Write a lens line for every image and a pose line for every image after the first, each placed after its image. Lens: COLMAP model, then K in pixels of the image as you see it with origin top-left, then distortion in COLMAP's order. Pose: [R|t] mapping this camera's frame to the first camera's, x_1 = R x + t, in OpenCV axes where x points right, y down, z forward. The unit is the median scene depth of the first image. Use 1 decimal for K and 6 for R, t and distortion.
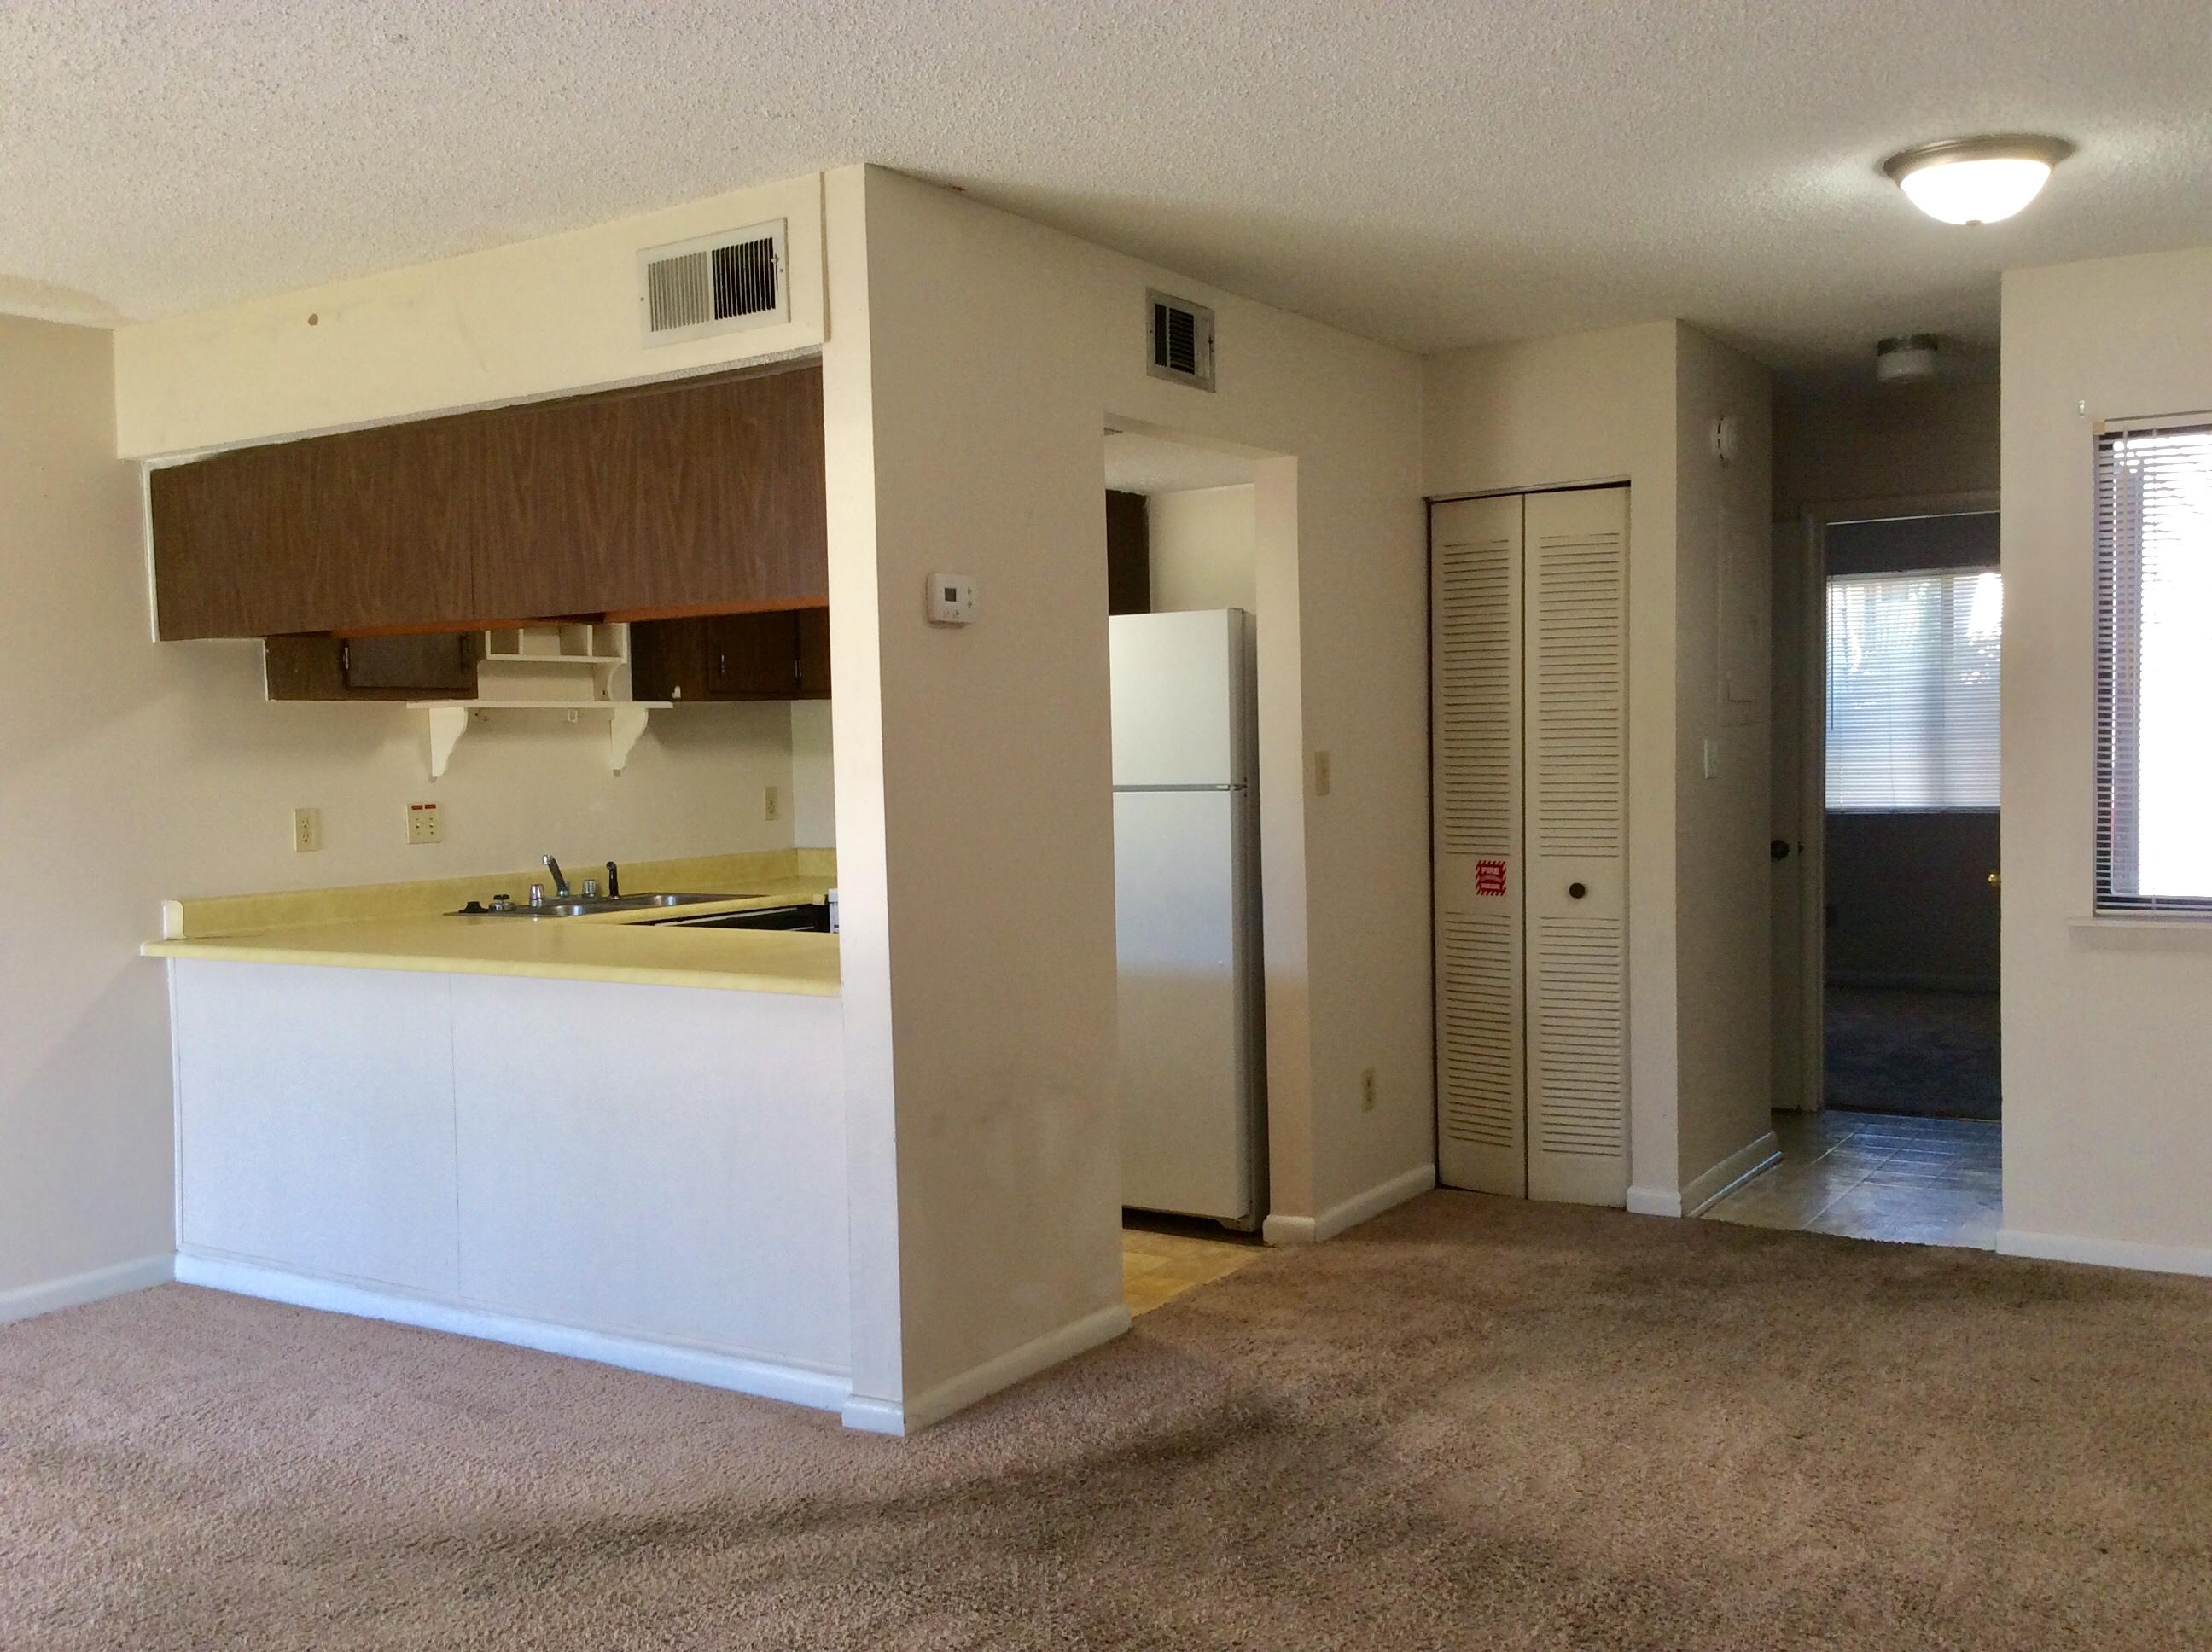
lens RADIAL K [[1997.6, 0, 1126.5], [0, 1997.6, 816.9], [0, 0, 1]] dist [0.018939, -0.031865]
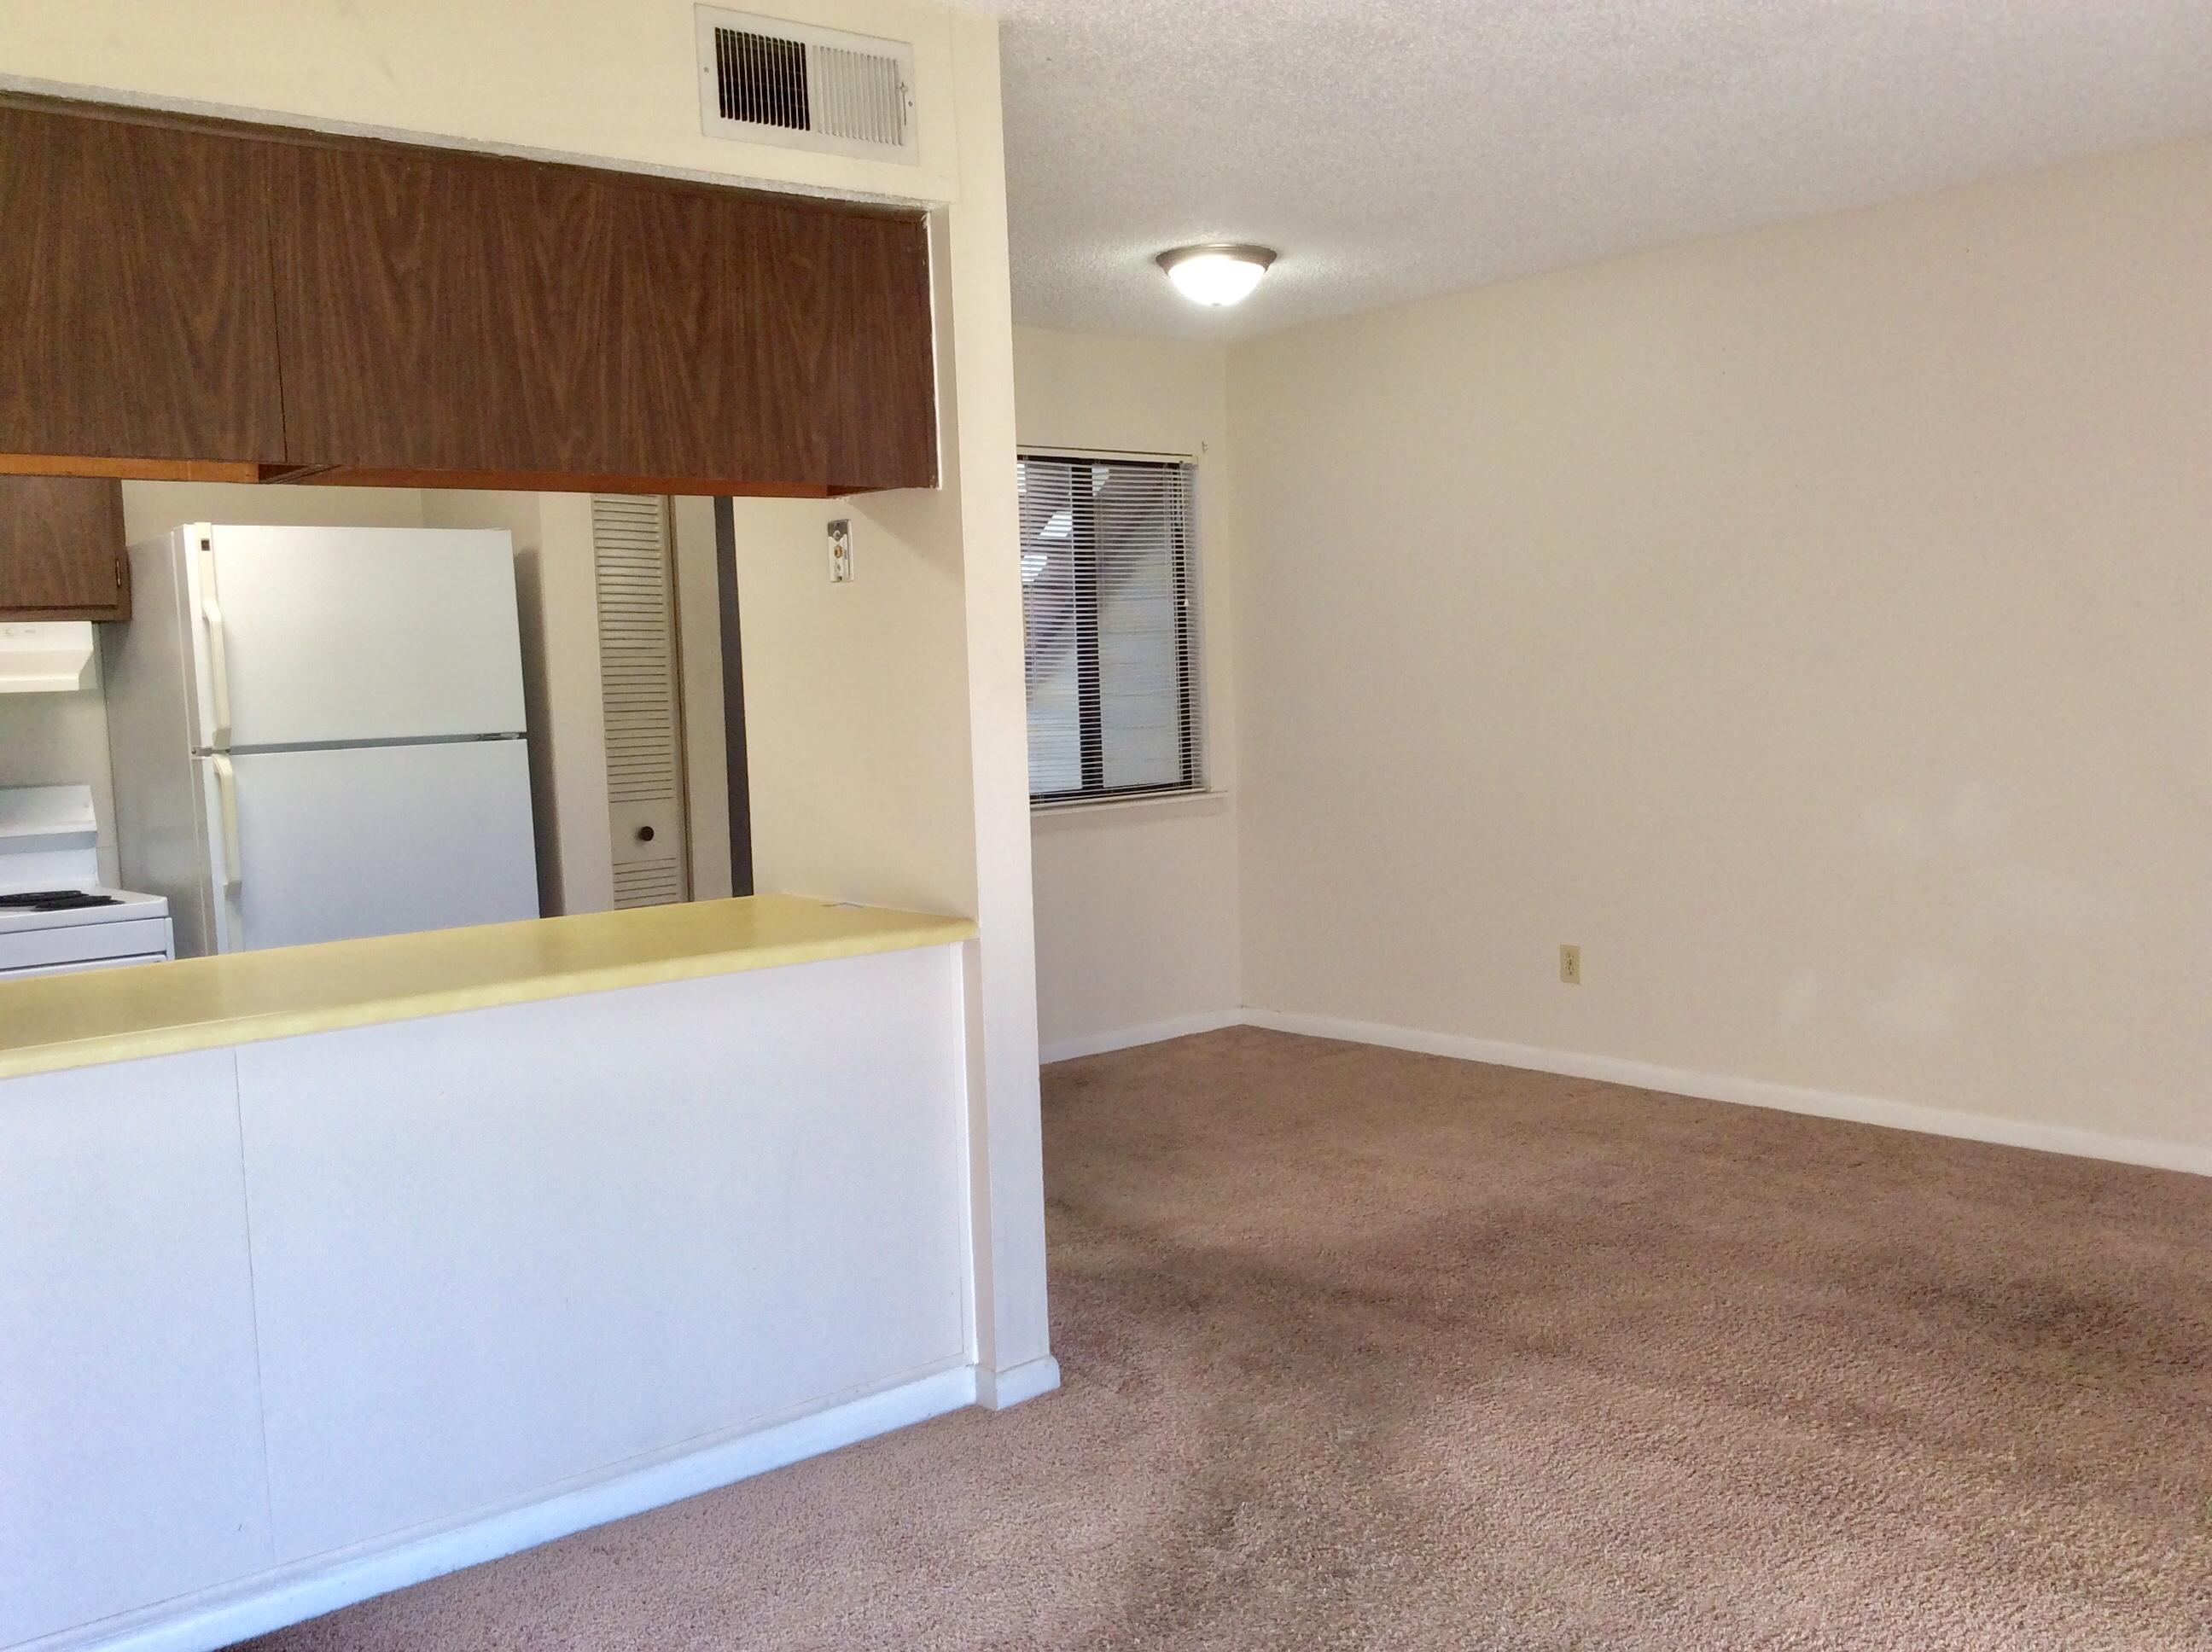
lens RADIAL K [[1997.6, 0, 1118.8], [0, 1997.6, 835.4], [0, 0, 1]] dist [0.018939, -0.031865]
pose [[0.312252, -0.070105, 0.947409, -0.912245], [0.066838, 0.996423, 0.051703, 0.001619], [-0.947645, 0.047178, 0.315821, 0.614430]]
